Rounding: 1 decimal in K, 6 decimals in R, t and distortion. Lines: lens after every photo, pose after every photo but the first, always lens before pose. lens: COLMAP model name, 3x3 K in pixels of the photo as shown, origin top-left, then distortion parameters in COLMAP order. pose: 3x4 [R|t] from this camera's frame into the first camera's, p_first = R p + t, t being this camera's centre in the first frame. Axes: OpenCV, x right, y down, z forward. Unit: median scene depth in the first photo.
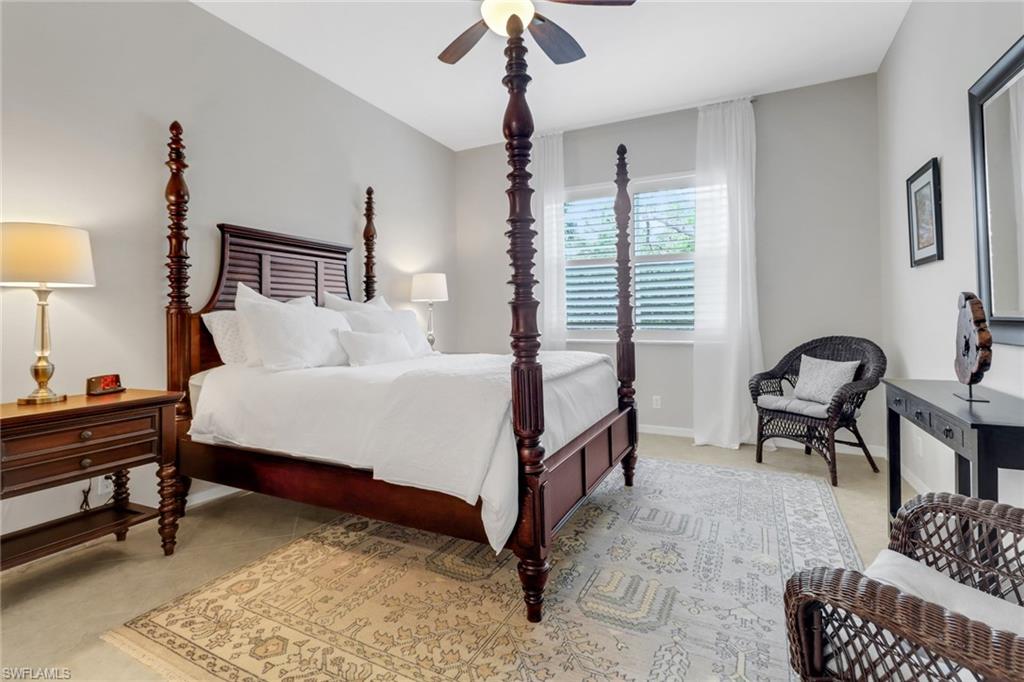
lens RADIAL K [[485.0, 0, 522.1], [0, 485.0, 322.6], [0, 0, 1]] dist [-0.001401, -0.000418]
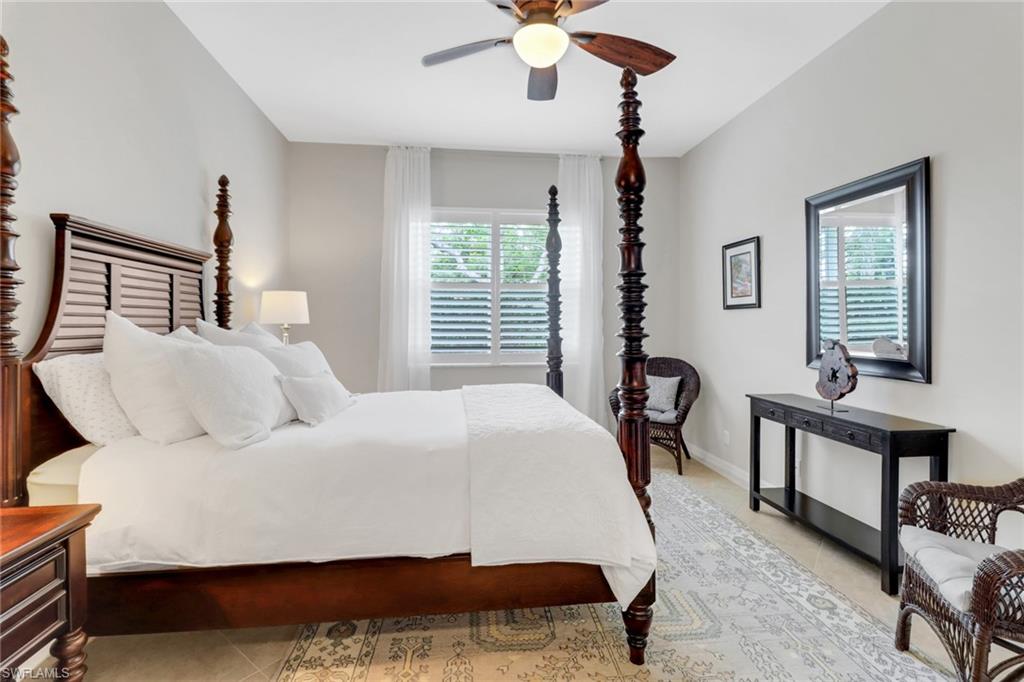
lens RADIAL K [[479.0, 0, 512.9], [0, 479.0, 329.4], [0, 0, 1]] dist [-0.000352, -0.000510]
pose [[0.841883, 0.001123, 0.539659, -0.488802], [-0.002816, 0.999993, 0.002313, -0.063082], [-0.539653, -0.003467, 0.841880, 0.186306]]
